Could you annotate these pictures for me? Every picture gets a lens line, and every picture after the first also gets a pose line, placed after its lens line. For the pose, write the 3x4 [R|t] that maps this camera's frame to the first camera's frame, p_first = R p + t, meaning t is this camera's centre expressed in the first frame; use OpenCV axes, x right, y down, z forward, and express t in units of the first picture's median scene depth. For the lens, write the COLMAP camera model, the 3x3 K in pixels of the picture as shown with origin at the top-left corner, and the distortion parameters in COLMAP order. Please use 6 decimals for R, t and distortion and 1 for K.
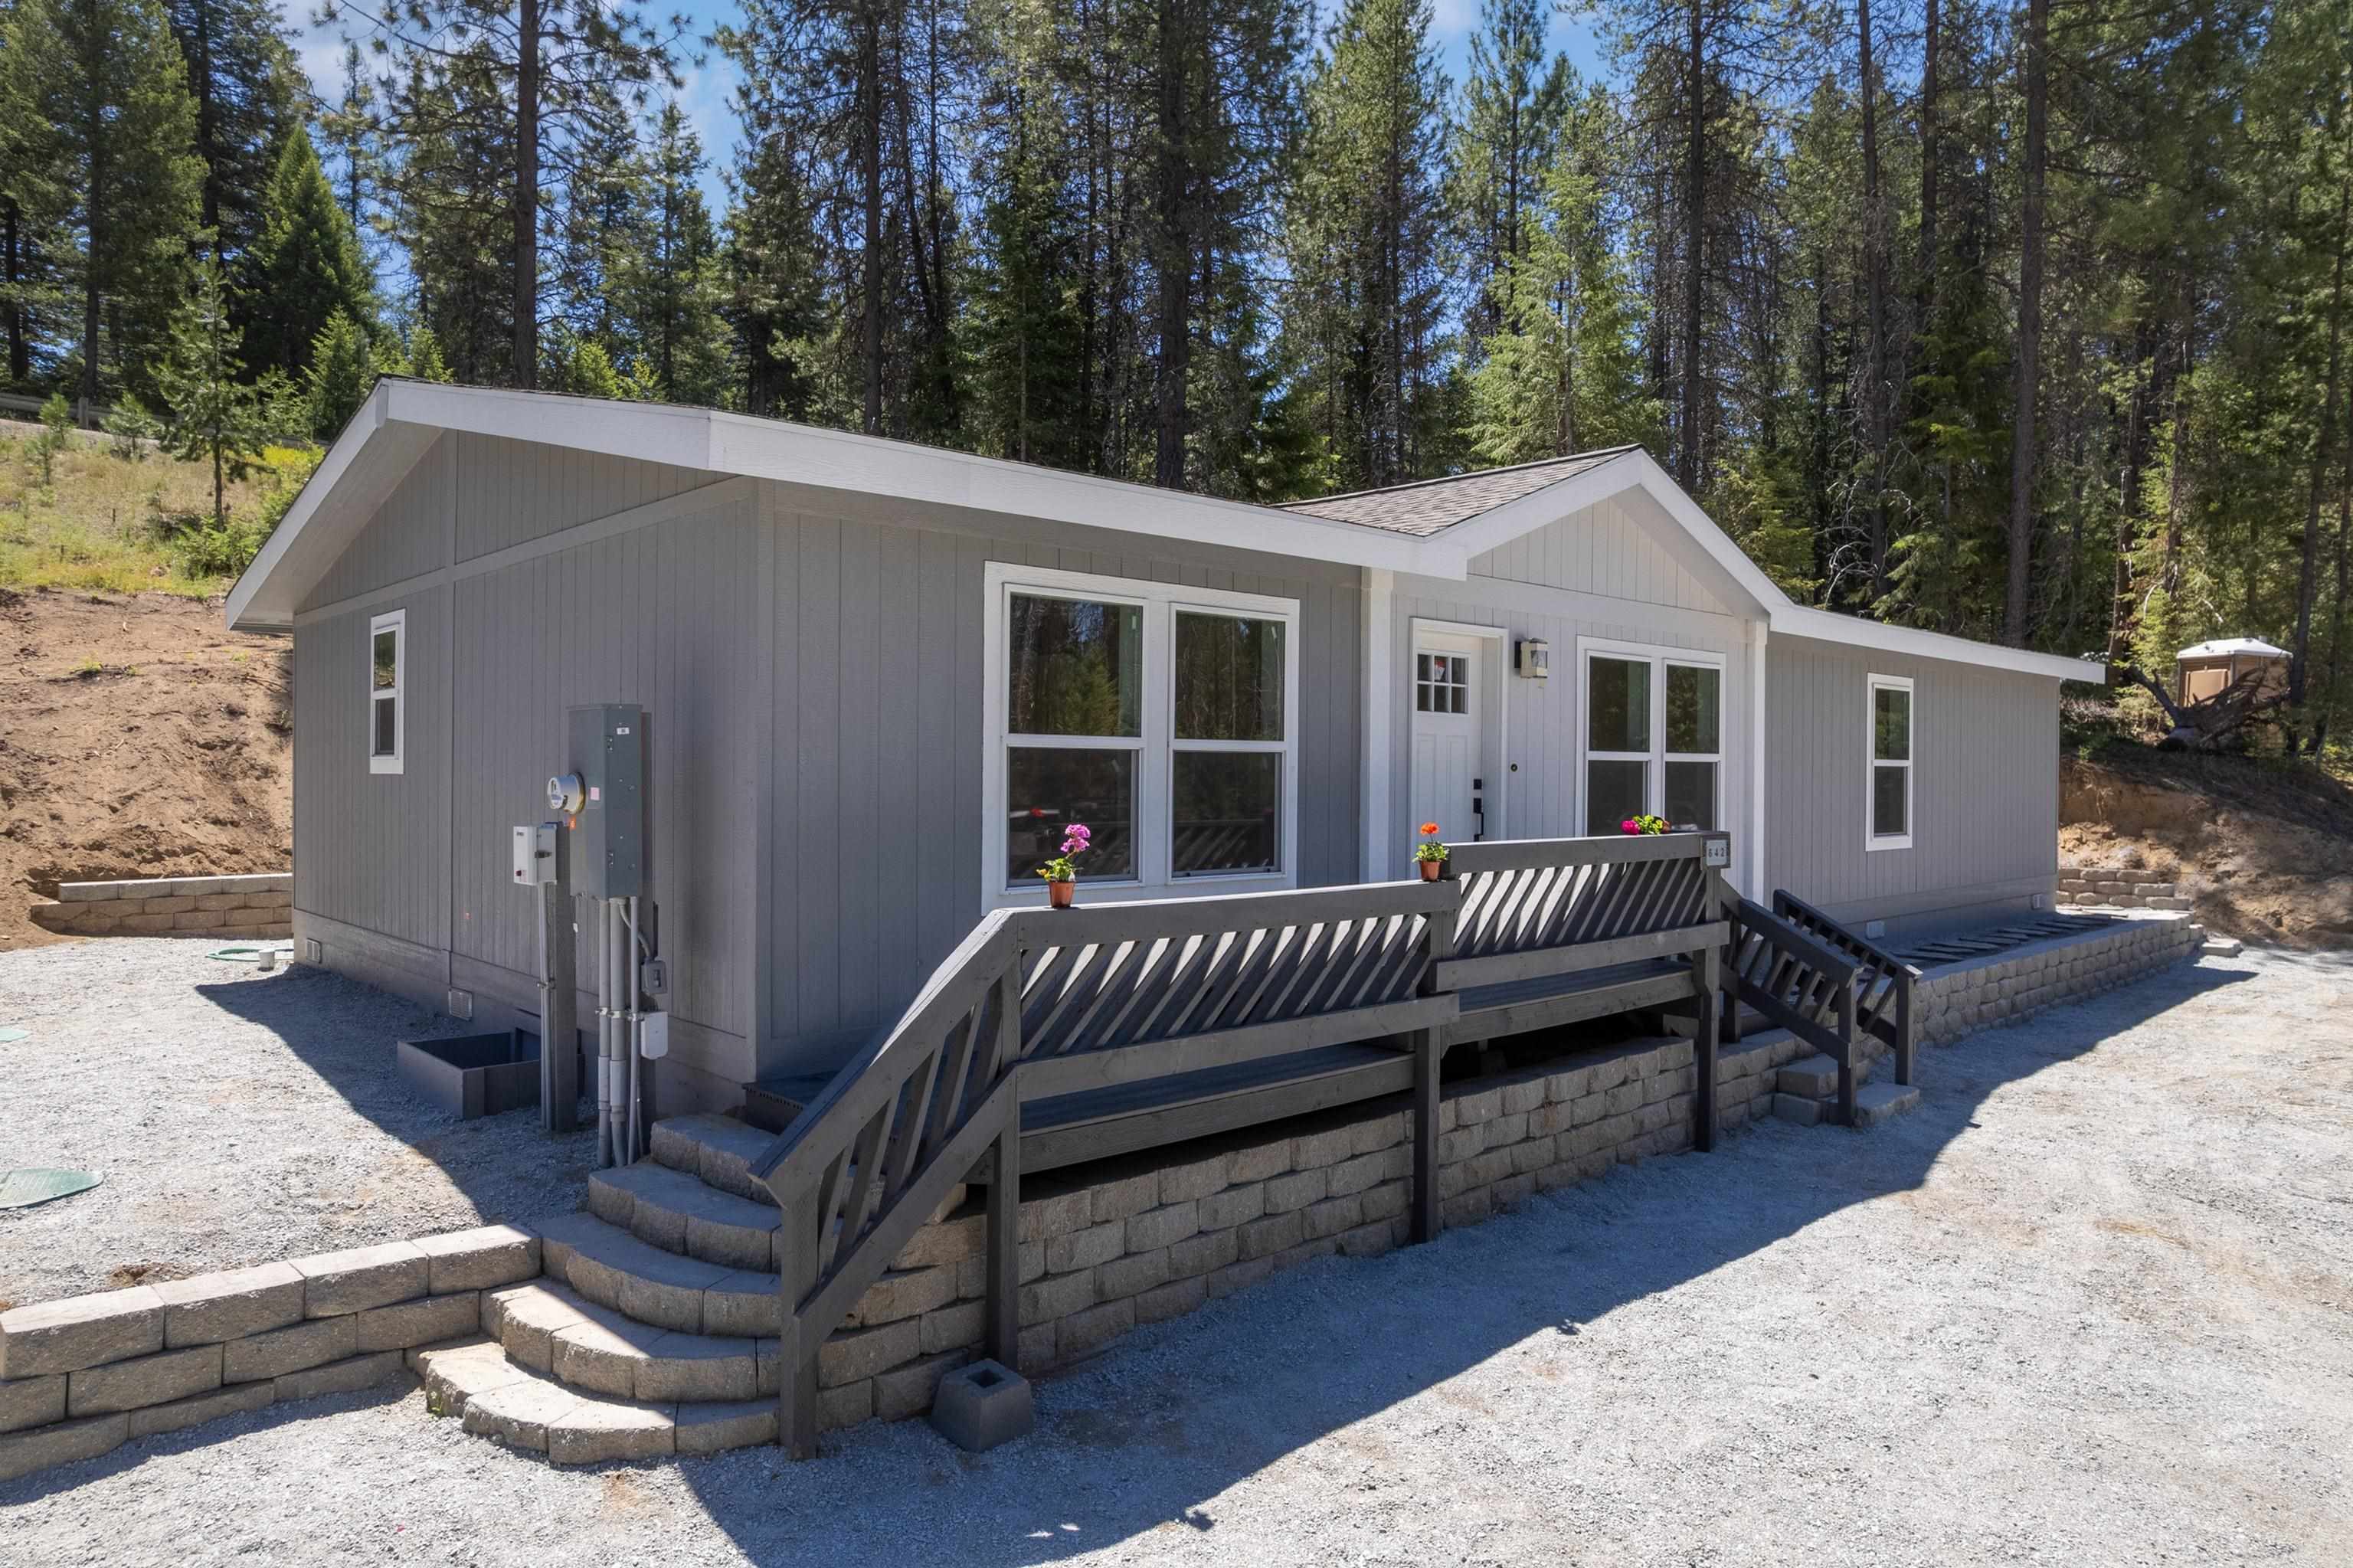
lens RADIAL K [[1518.4, 0, 1176.5], [0, 1518.4, 784.0], [0, 0, 1]] dist [-0.070400, 0.068849]
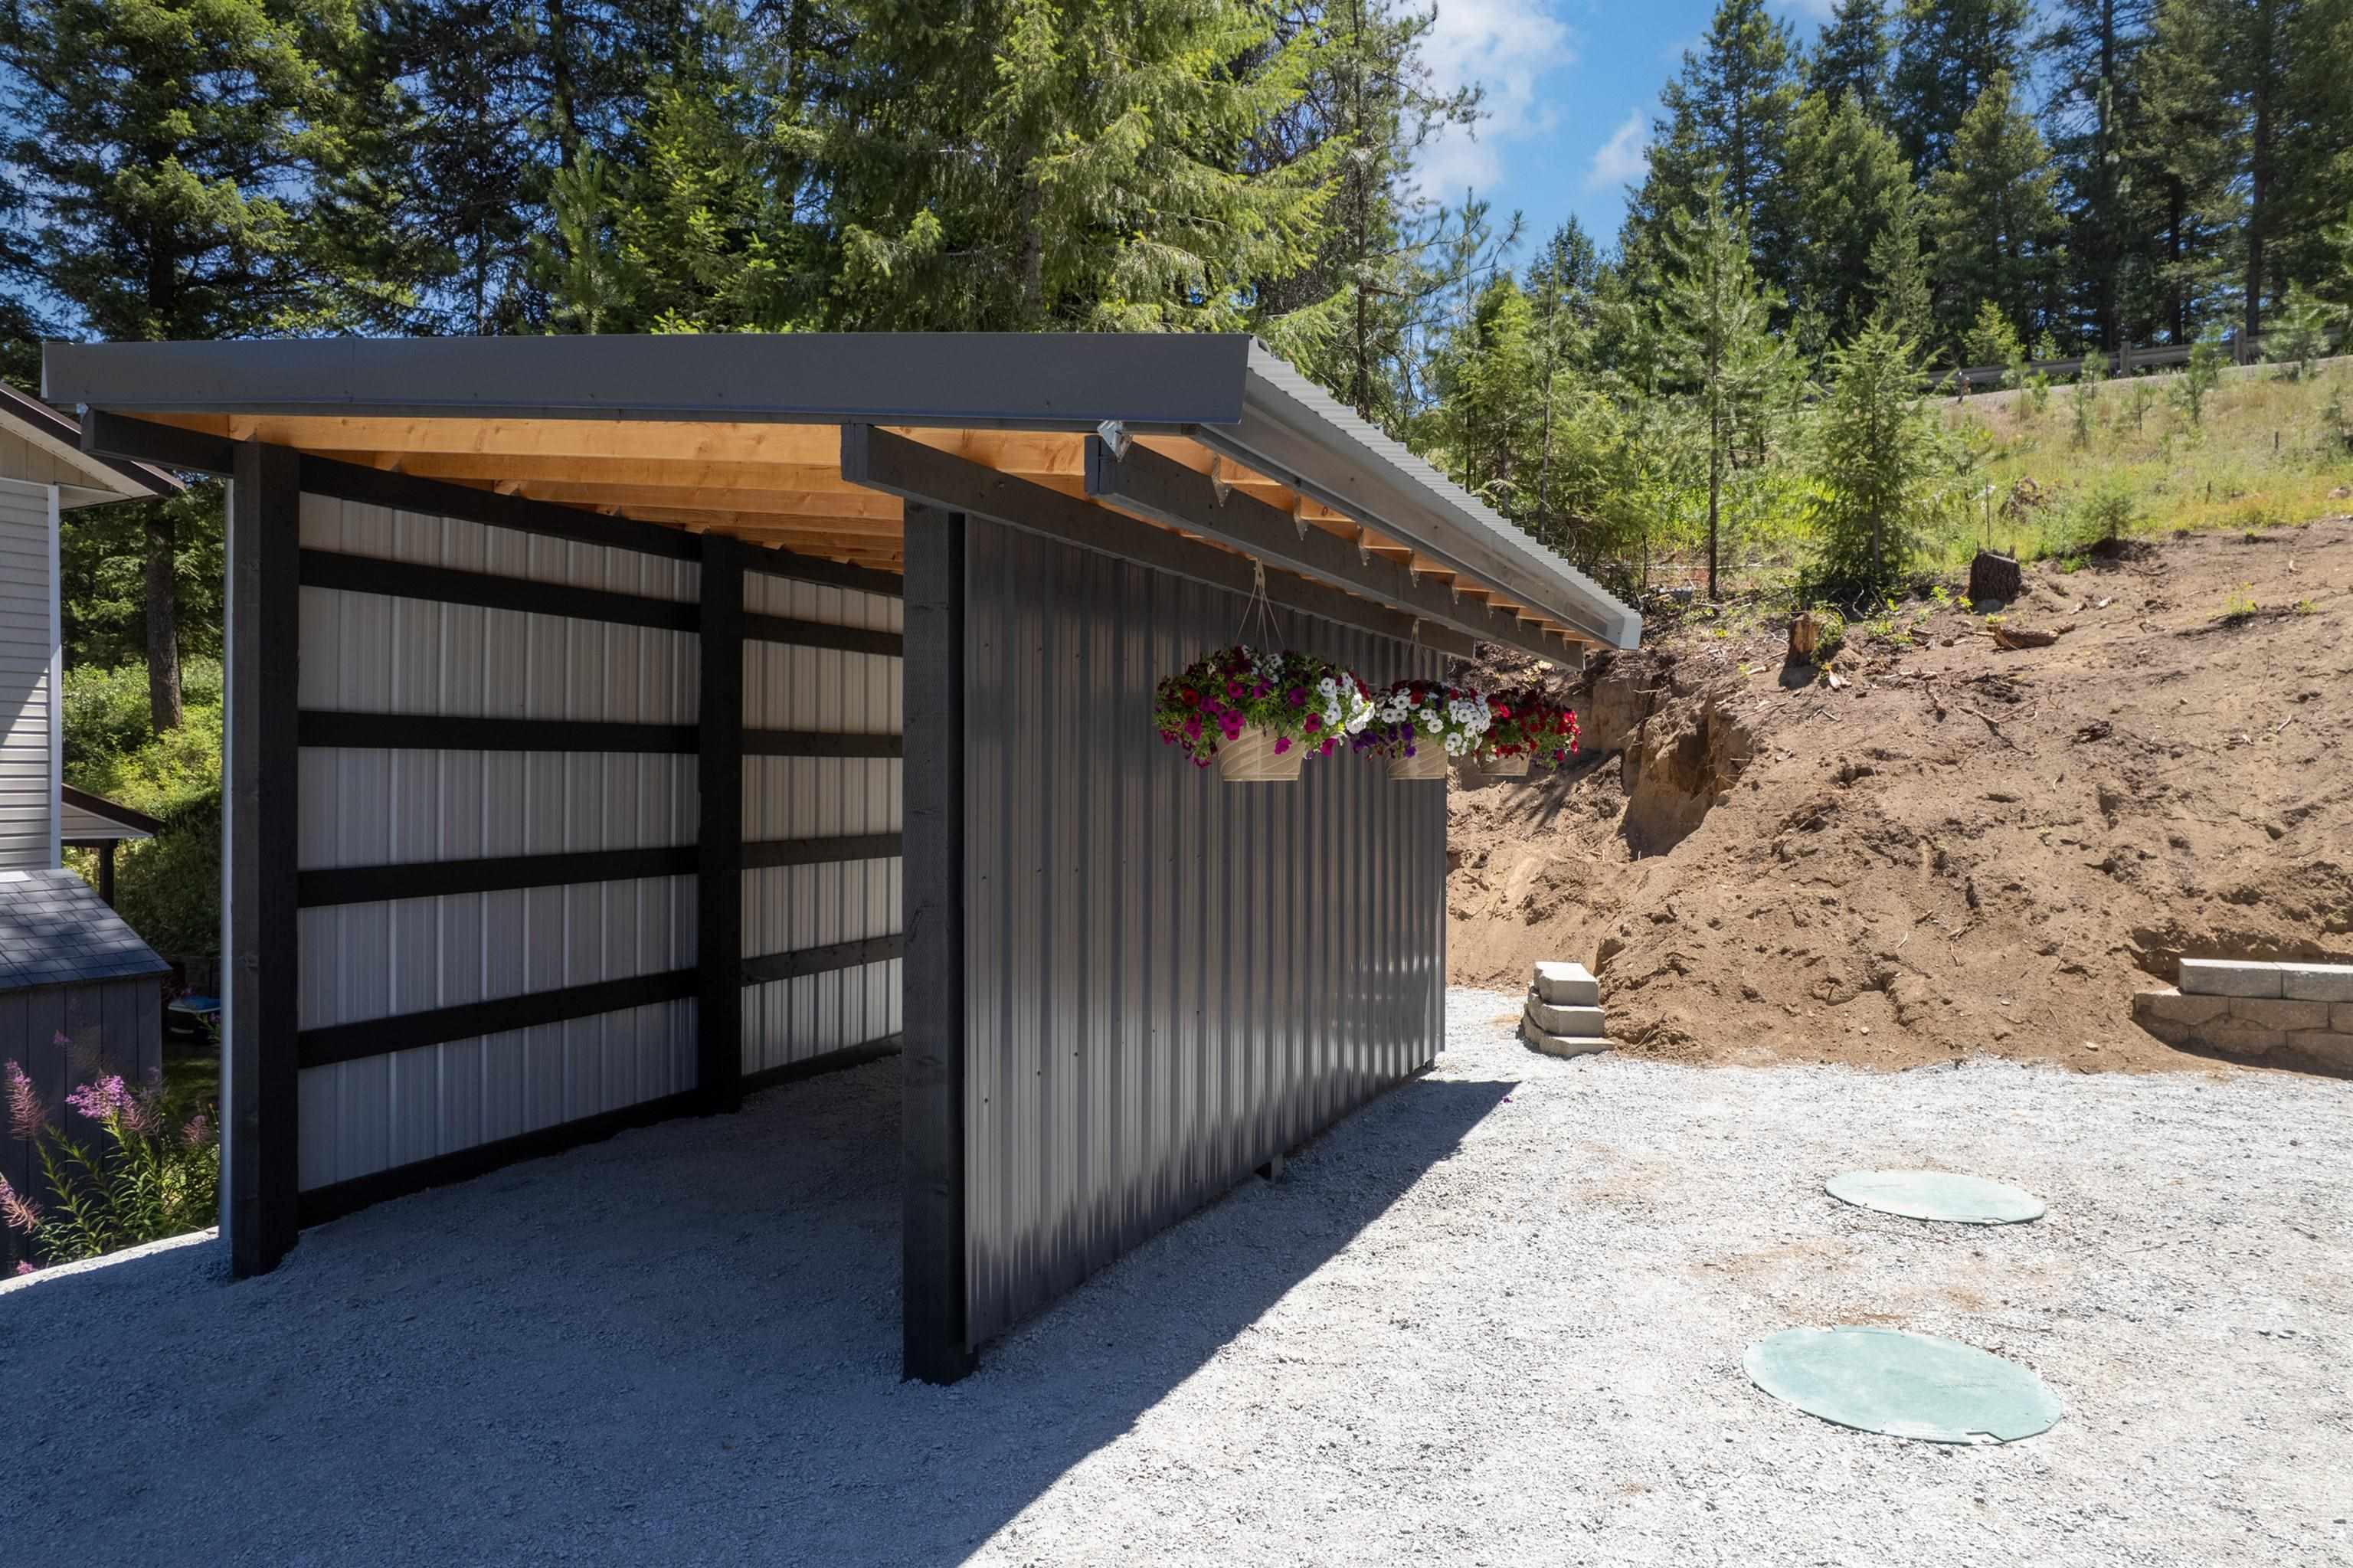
lens RADIAL K [[1510.7, 0, 1176.5], [0, 1510.7, 784.0], [0, 0, 1]] dist [-0.080927, 0.071959]
pose [[0.307016, 0.000178, -0.951704, -0.310479], [-0.005050, 0.999986, -0.001442, 0.001045], [0.951691, 0.005249, 0.307013, 0.435599]]
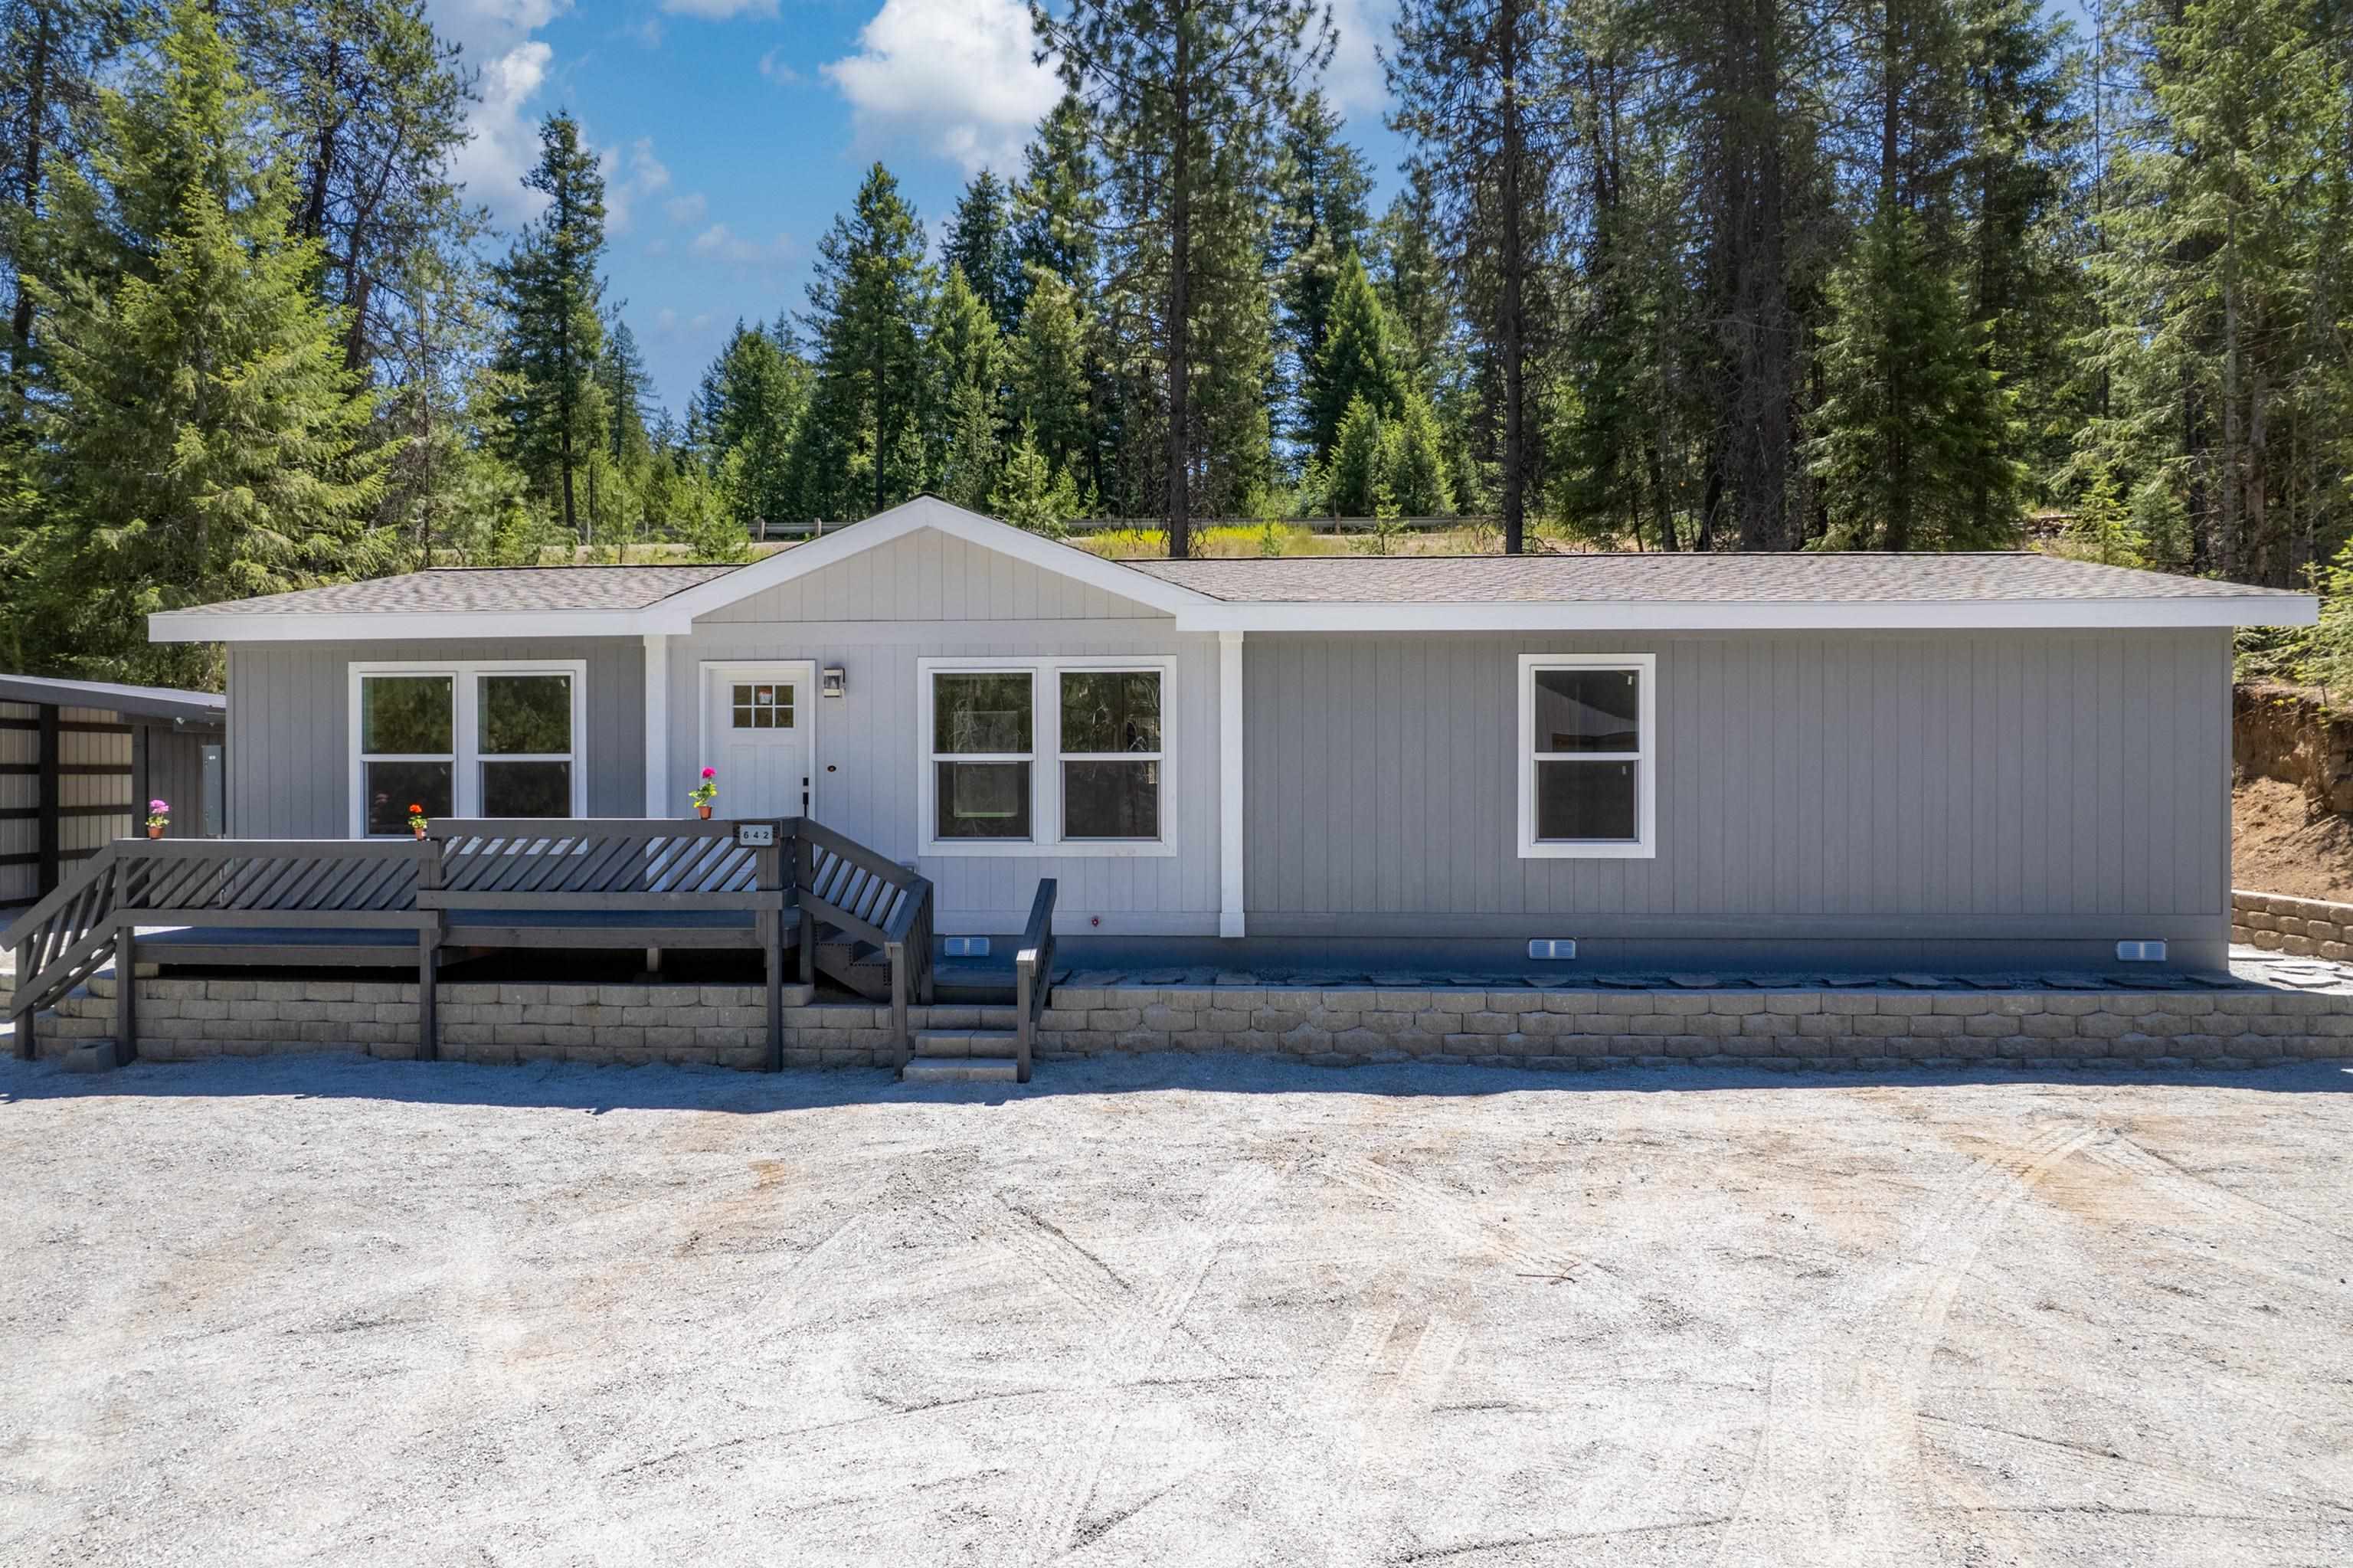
lens RADIAL K [[1522.2, 0, 1176.5], [0, 1522.2, 784.0], [0, 0, 1]] dist [-0.072610, 0.064783]
pose [[0.682571, -0.002278, -0.730816, 0.977368], [-0.000071, 0.999995, -0.003183, 0.004357], [0.730820, 0.002225, 0.682567, 0.251348]]
